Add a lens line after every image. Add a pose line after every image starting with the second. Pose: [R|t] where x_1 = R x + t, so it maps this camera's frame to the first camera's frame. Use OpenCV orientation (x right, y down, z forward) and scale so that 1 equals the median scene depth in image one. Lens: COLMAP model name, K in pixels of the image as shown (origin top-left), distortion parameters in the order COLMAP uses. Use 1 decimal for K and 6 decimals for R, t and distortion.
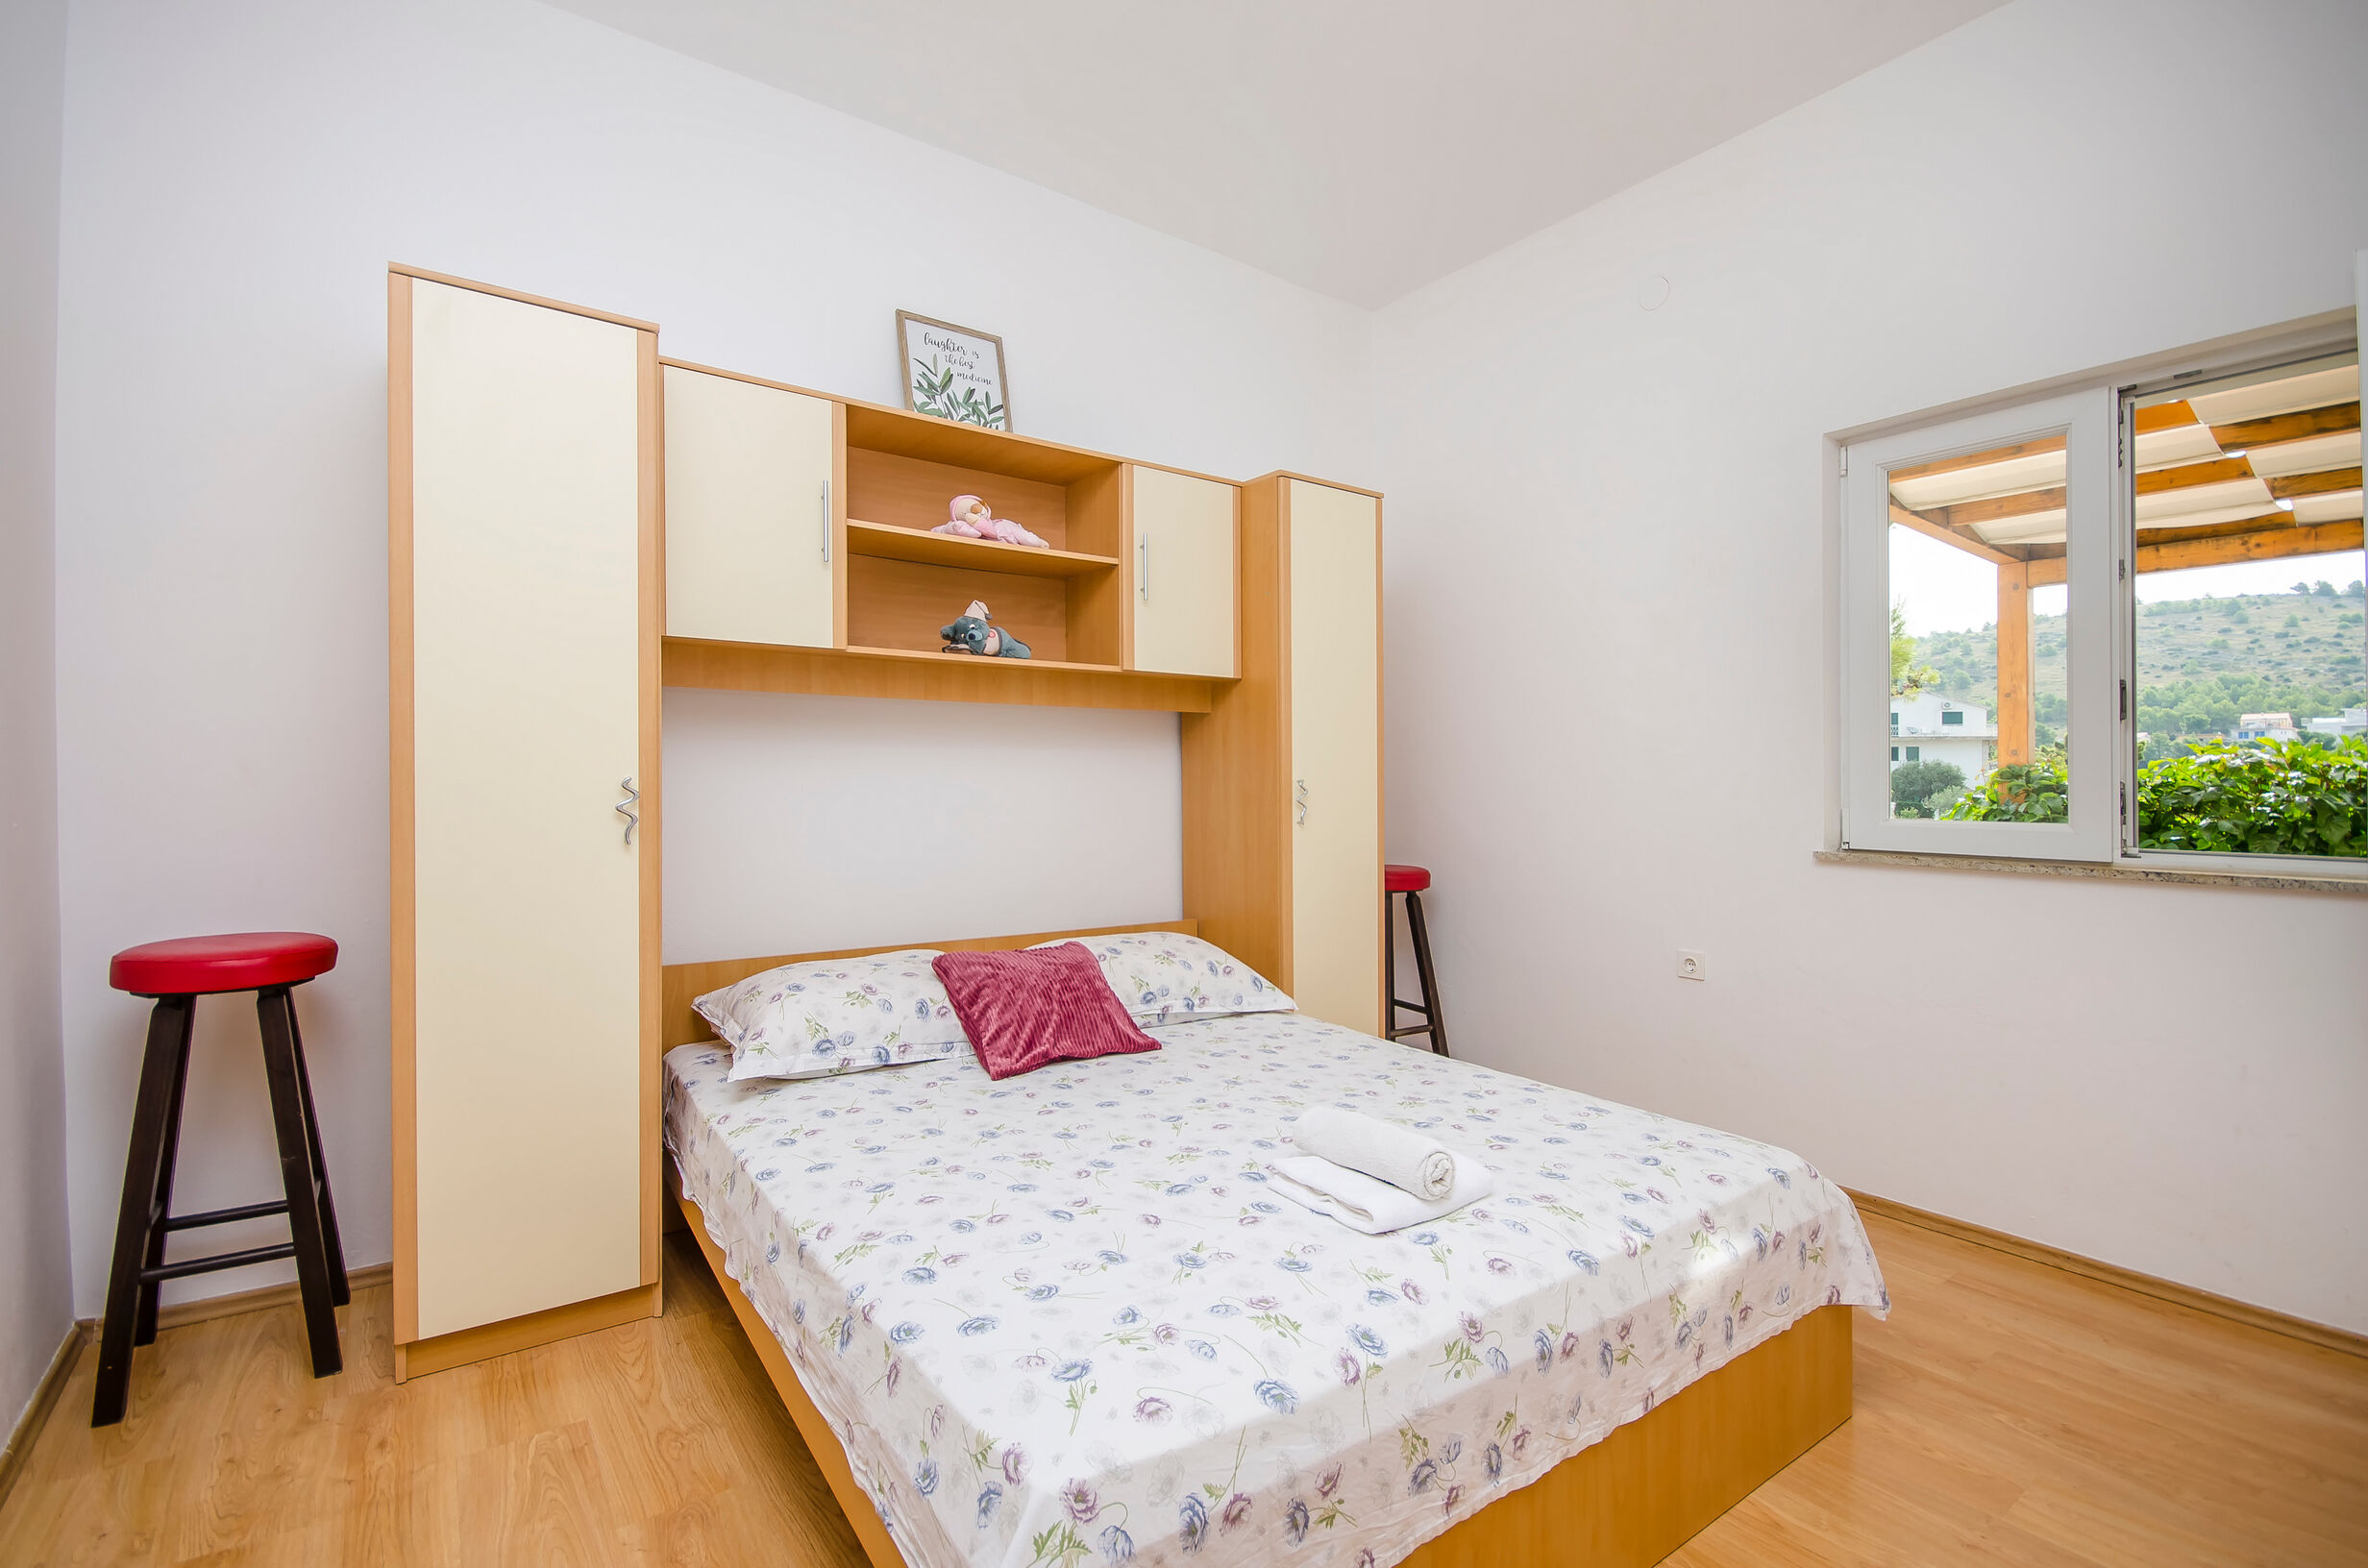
lens RADIAL K [[1019.0, 0, 1190.7], [0, 1019.0, 768.1], [0, 0, 1]] dist [-0.000528, -0.010419]
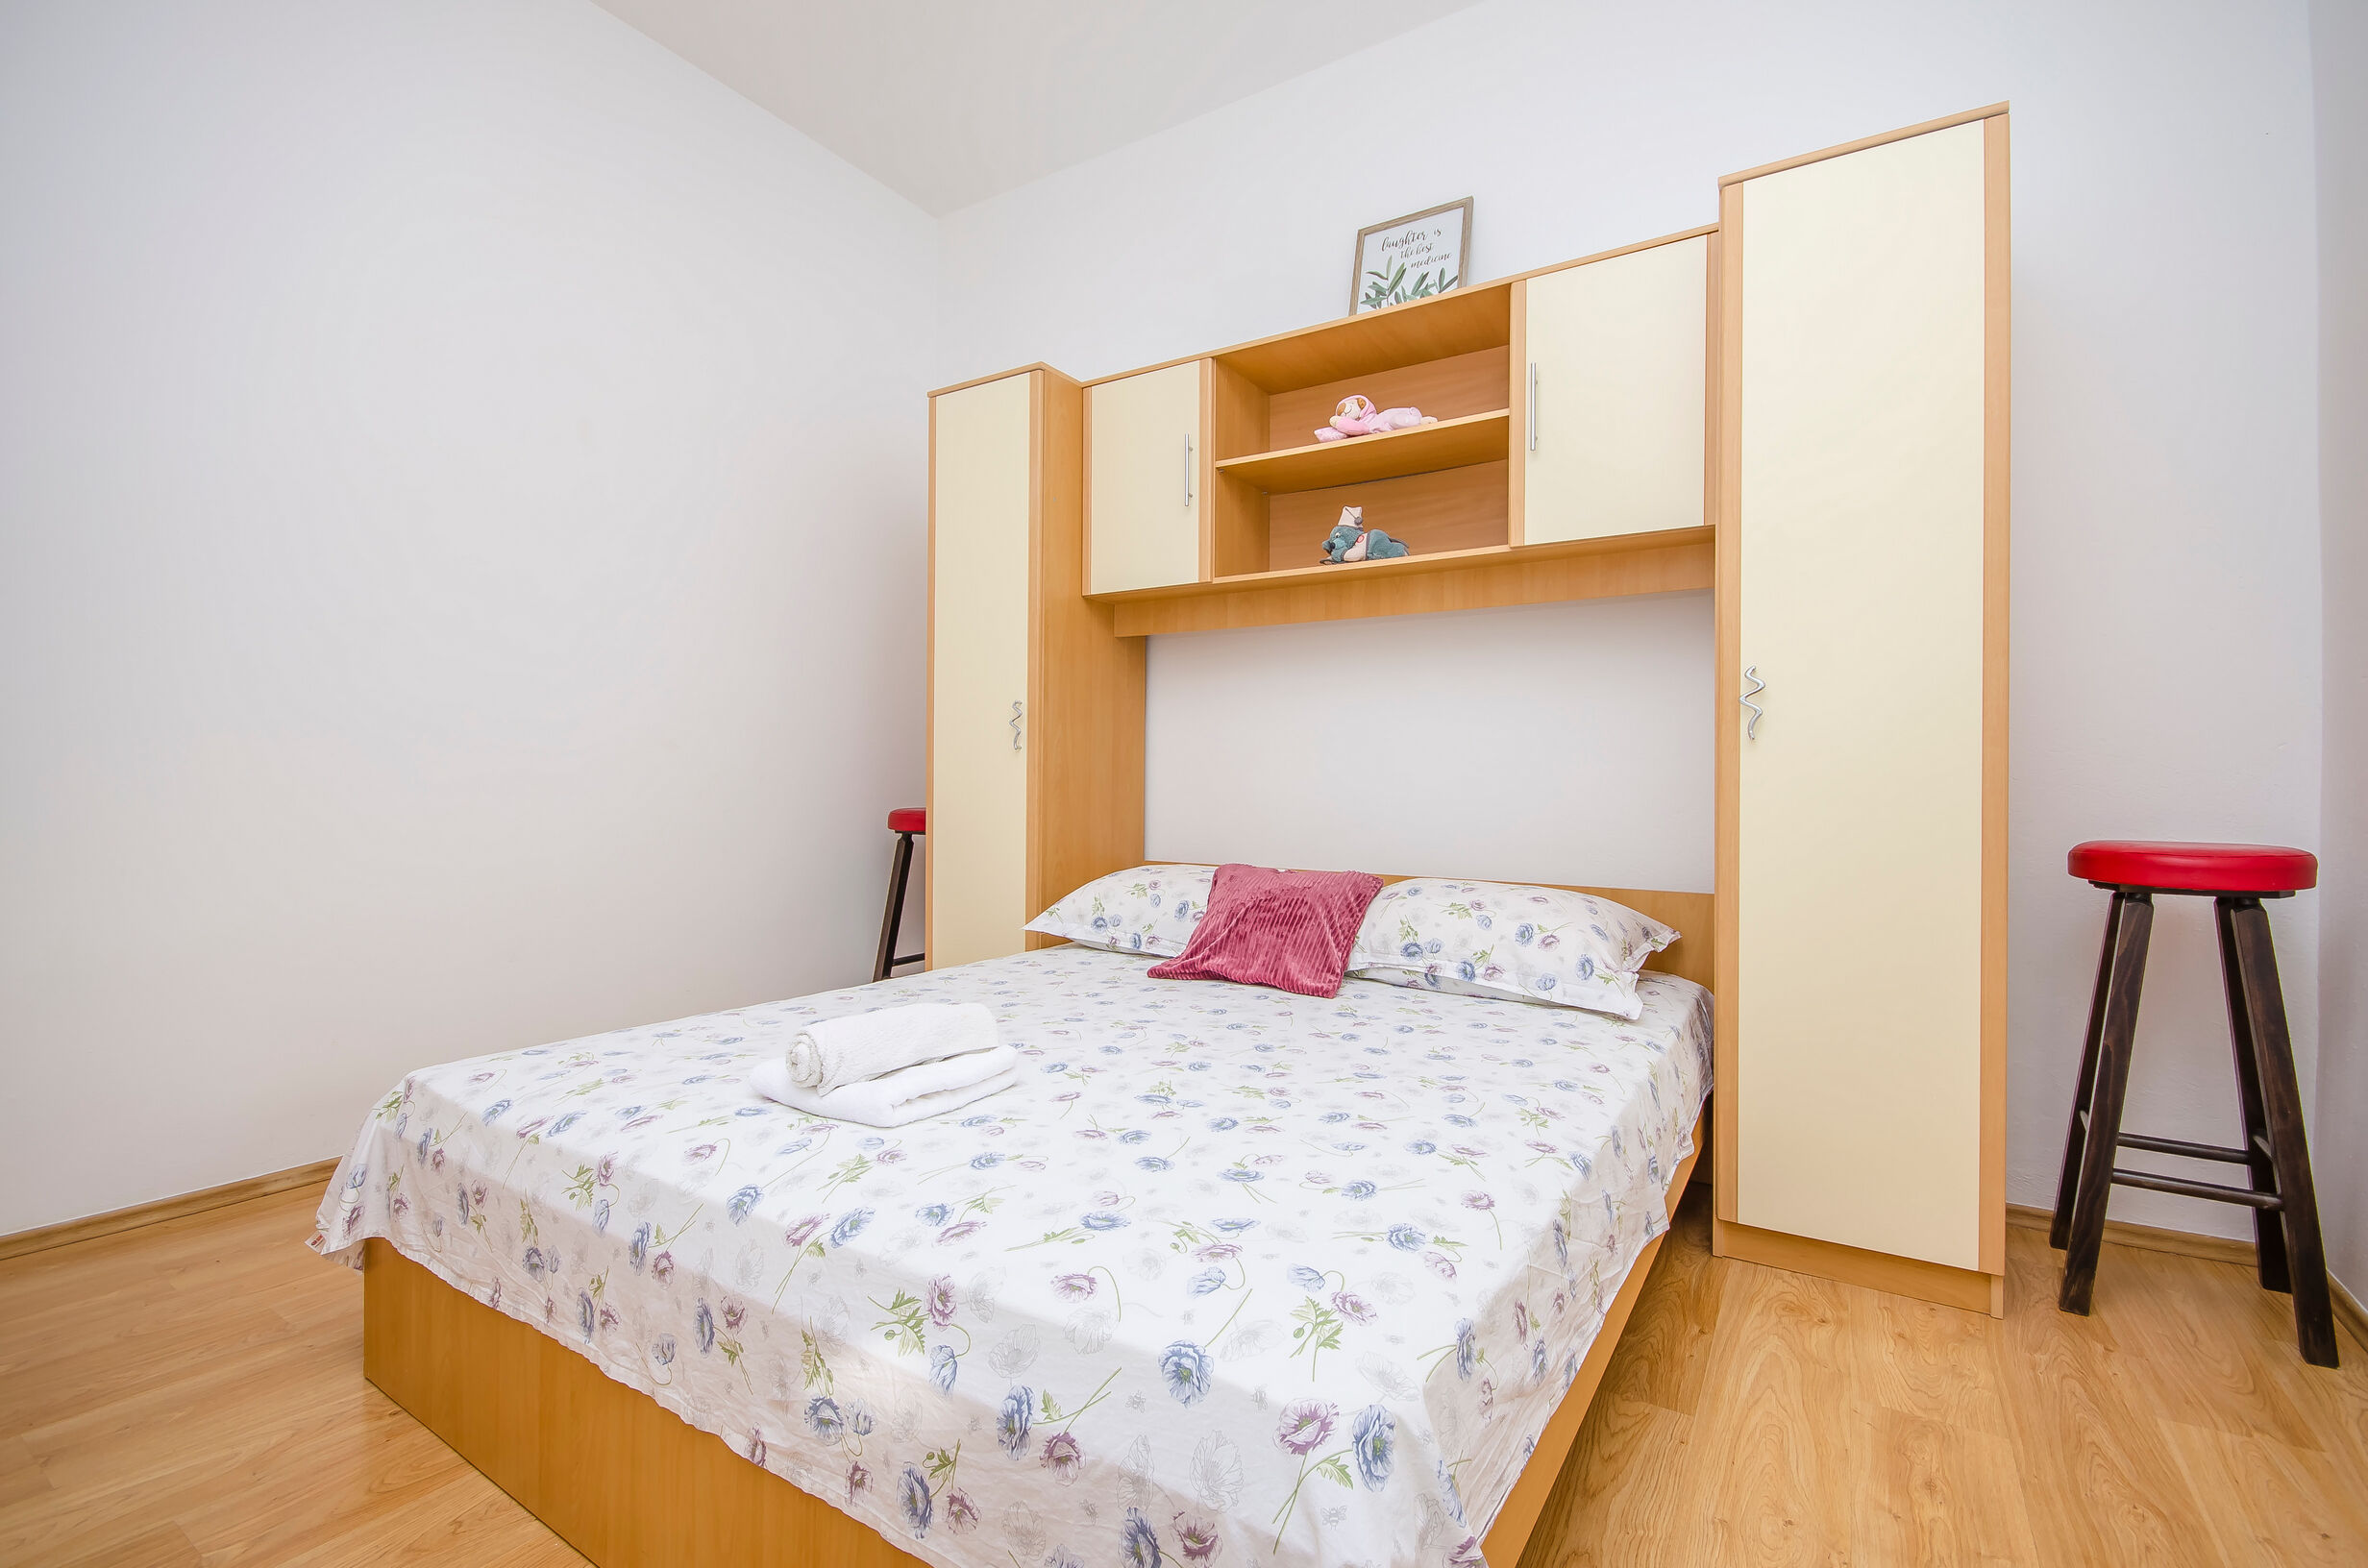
lens RADIAL K [[1030.4, 0, 1195.5], [0, 1030.4, 772.5], [0, 0, 1]] dist [-0.007745, -0.000354]
pose [[0.393943, -0.009155, -0.919089, 0.735640], [0.005097, 0.999957, -0.007776, 0.106136], [0.919121, -0.001621, 0.393972, 0.609681]]
